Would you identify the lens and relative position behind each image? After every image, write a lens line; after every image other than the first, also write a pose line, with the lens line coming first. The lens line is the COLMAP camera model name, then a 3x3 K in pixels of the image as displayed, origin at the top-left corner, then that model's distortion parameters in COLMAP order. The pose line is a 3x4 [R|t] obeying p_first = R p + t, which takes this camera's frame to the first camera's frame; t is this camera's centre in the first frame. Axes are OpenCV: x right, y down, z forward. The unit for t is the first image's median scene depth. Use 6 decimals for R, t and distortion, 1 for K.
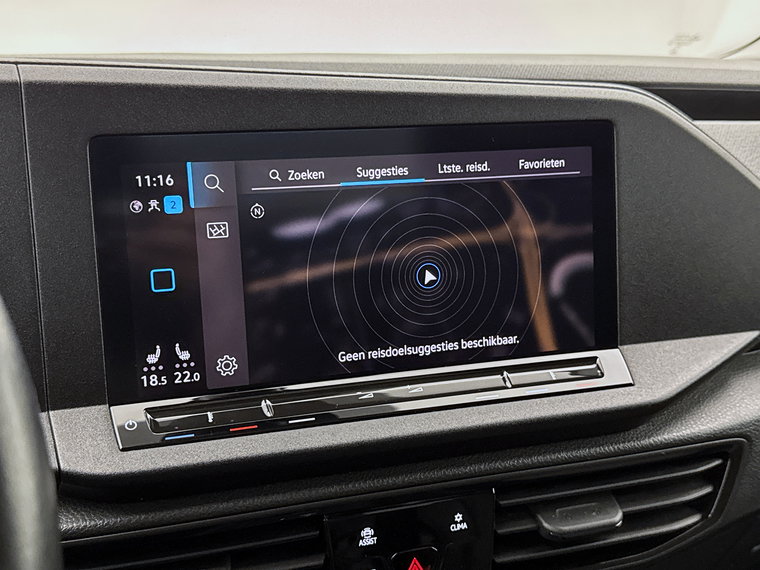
lens RADIAL K [[943.3, 0, 389.4], [0, 943.3, 280.7], [0, 0, 1]] dist [0.059395, 0.000000]
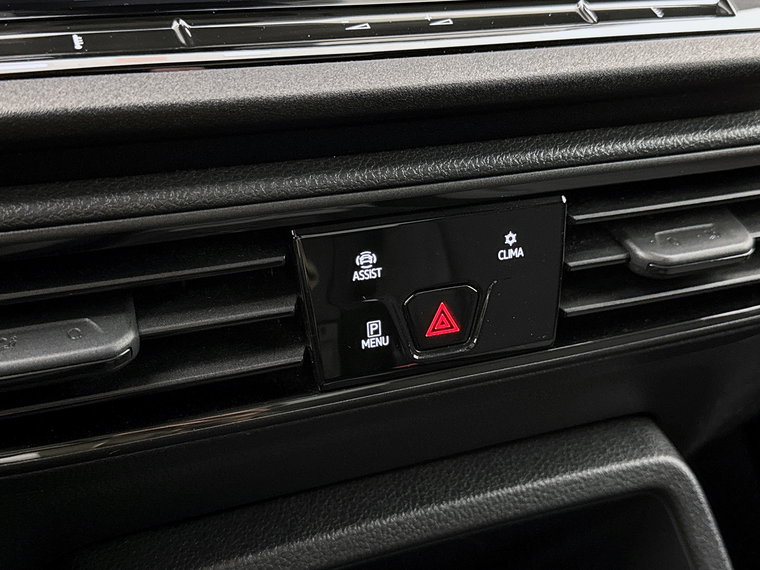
lens RADIAL K [[943.3, 0, 377.8], [0, 943.3, 290.2], [0, 0, 1]] dist [0.059395, 0.000000]
pose [[0.997574, -0.025888, 0.064624, -0.052999], [0.016321, 0.989385, 0.144399, 0.192685], [-0.067677, -0.142994, 0.987407, 0.396131]]
